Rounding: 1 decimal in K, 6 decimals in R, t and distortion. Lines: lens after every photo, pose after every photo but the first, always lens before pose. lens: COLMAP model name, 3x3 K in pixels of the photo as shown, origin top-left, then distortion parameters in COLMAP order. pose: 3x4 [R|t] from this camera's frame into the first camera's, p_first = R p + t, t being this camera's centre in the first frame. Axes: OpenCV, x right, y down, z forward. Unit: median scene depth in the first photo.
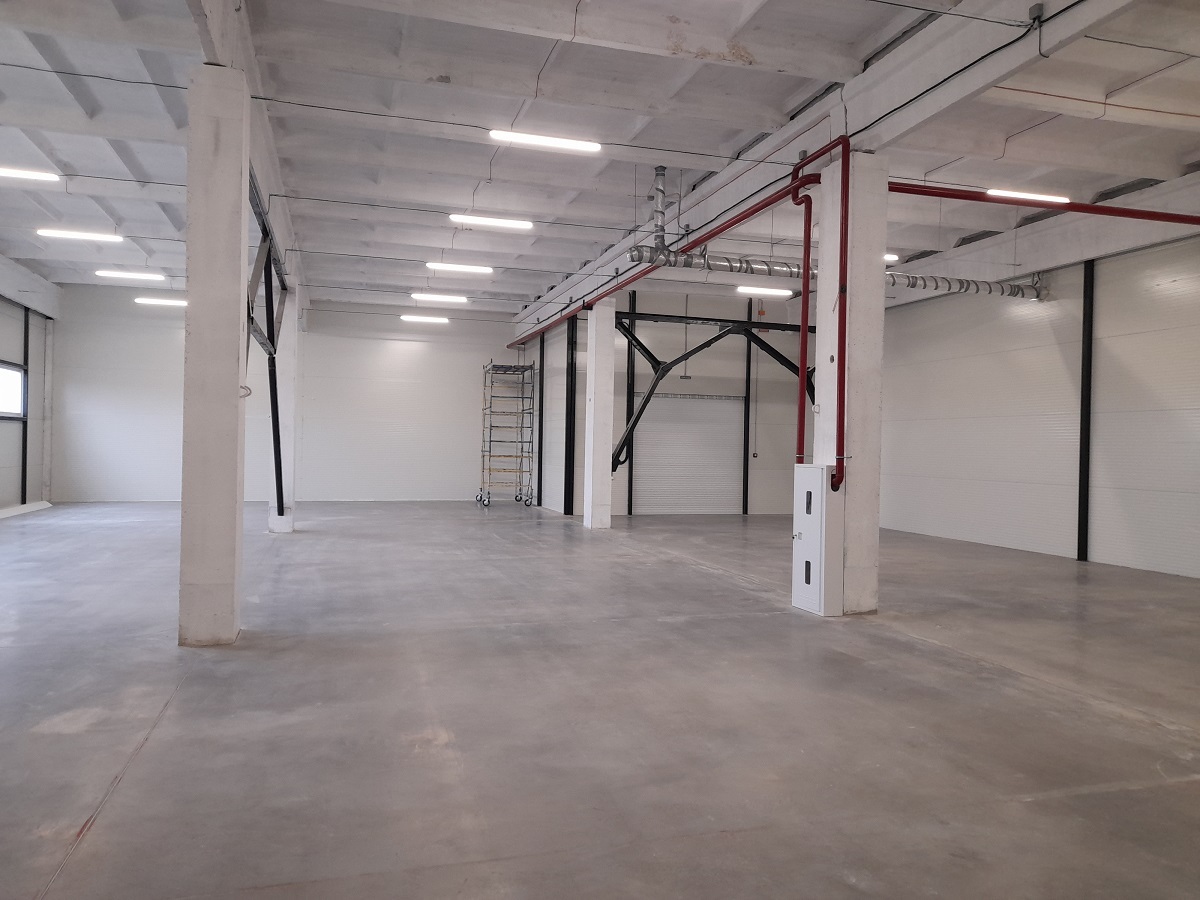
lens RADIAL K [[870.6, 0, 600.3], [0, 870.6, 449.5], [0, 0, 1]] dist [0.065839, -0.066362]
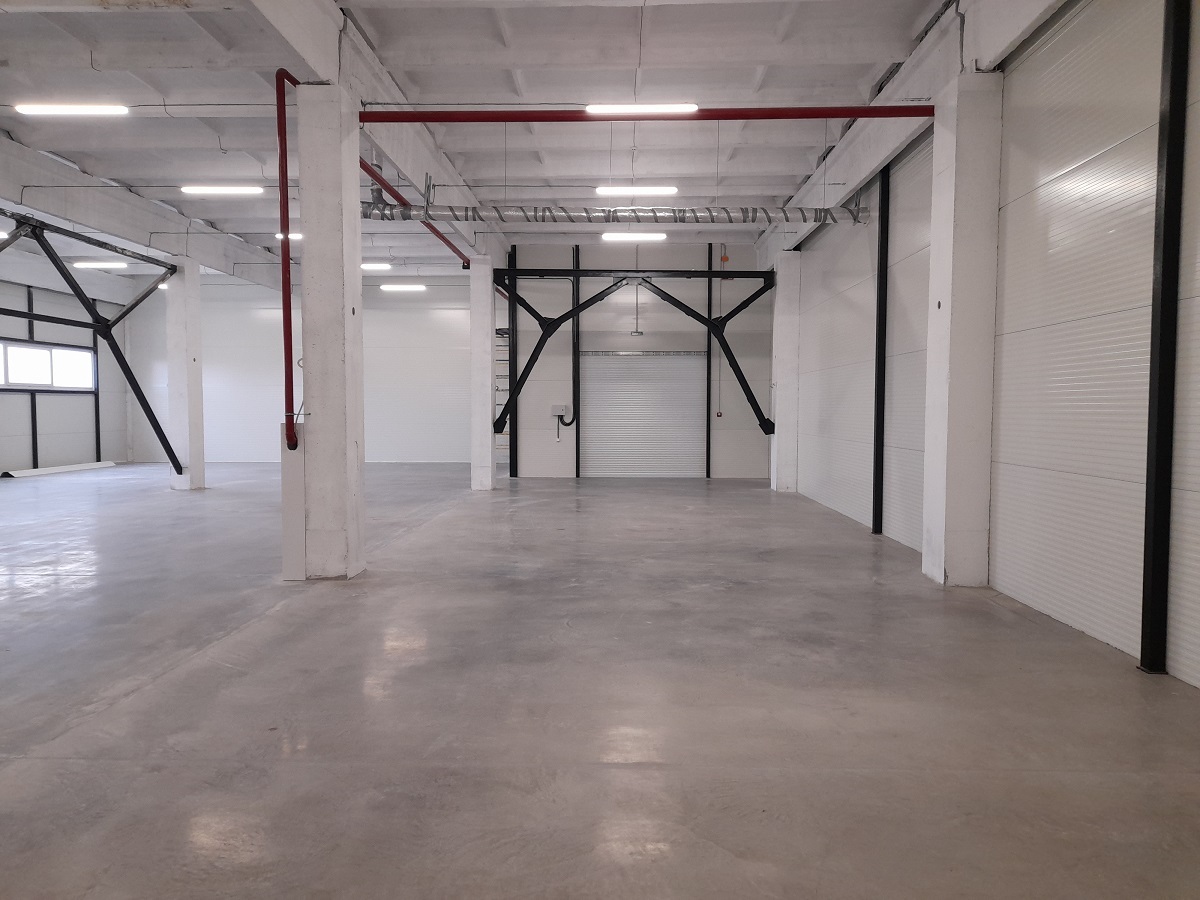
lens RADIAL K [[870.6, 0, 600.3], [0, 870.6, 449.5], [0, 0, 1]] dist [0.065839, -0.066362]
pose [[0.947825, -0.000210, -0.318792, 0.437973], [0.013307, 0.999154, 0.038907, 0.007210], [0.318514, -0.041120, 0.947026, 0.099869]]
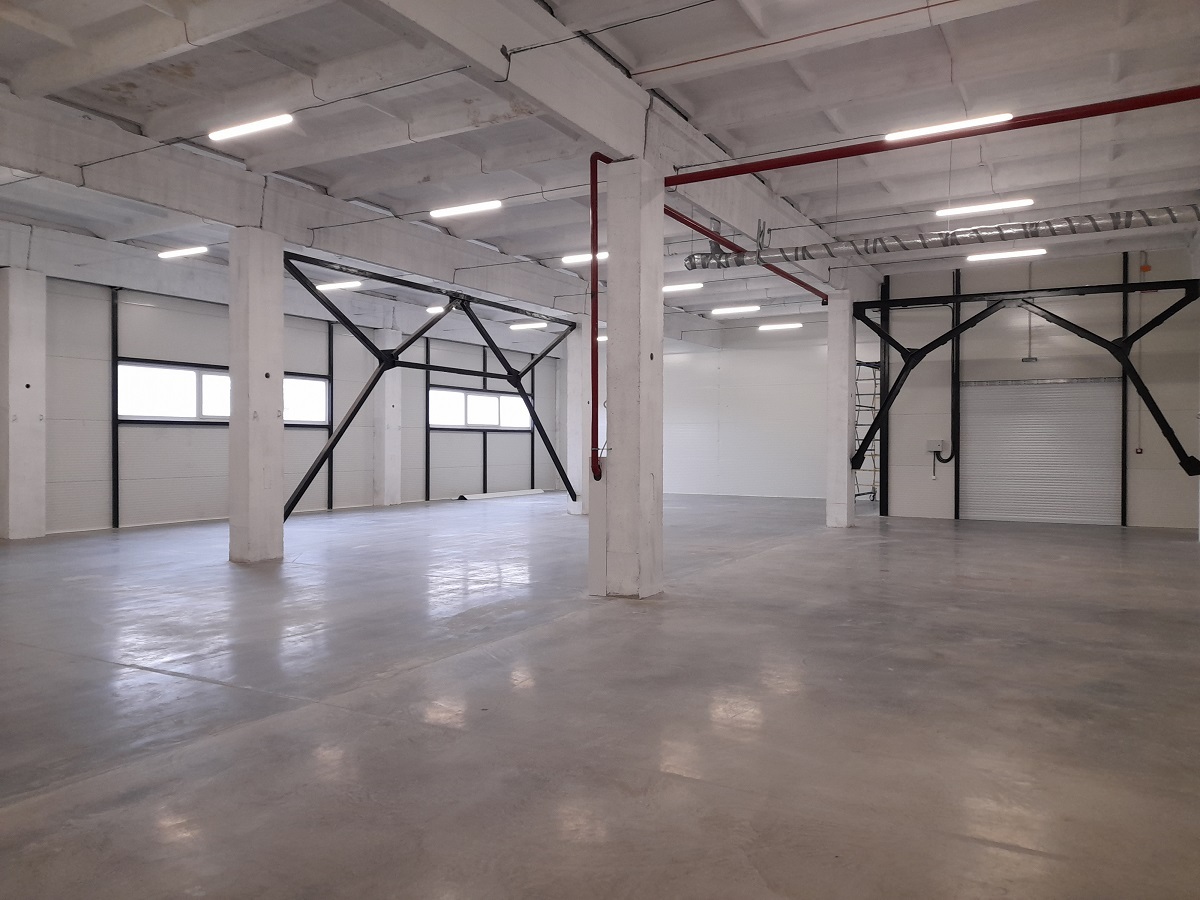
lens RADIAL K [[870.6, 0, 600.3], [0, 870.6, 449.5], [0, 0, 1]] dist [0.065839, -0.066362]
pose [[0.691093, -0.010899, -0.722683, 0.517129], [0.008189, 0.999940, -0.007250, 0.008462], [0.722719, -0.000907, 0.691141, 0.125784]]
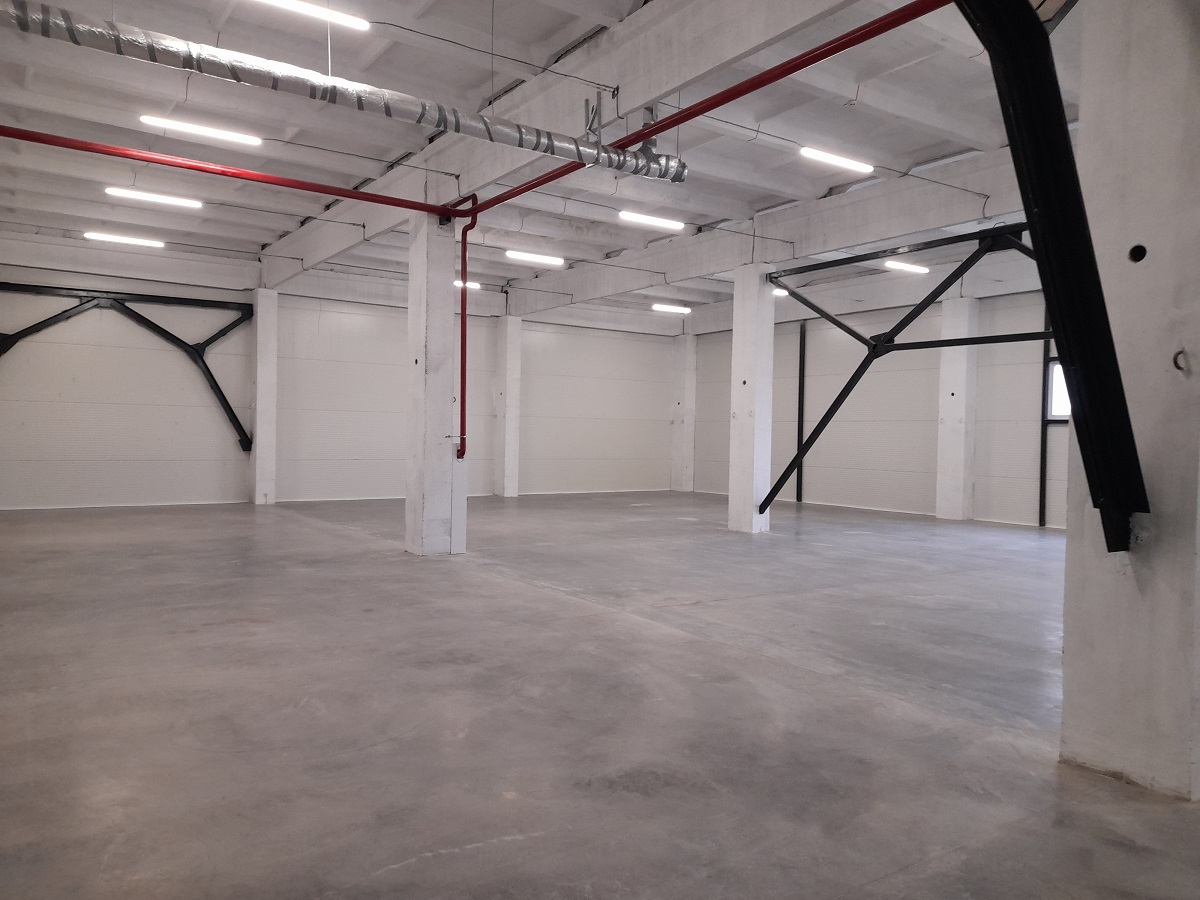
lens RADIAL K [[870.6, 0, 600.3], [0, 870.6, 449.5], [0, 0, 1]] dist [0.065839, -0.066362]
pose [[-0.953052, -0.034090, -0.300881, 0.221293], [-0.041550, 0.998966, 0.018427, -0.000346], [0.299942, 0.030063, -0.953484, 1.198424]]
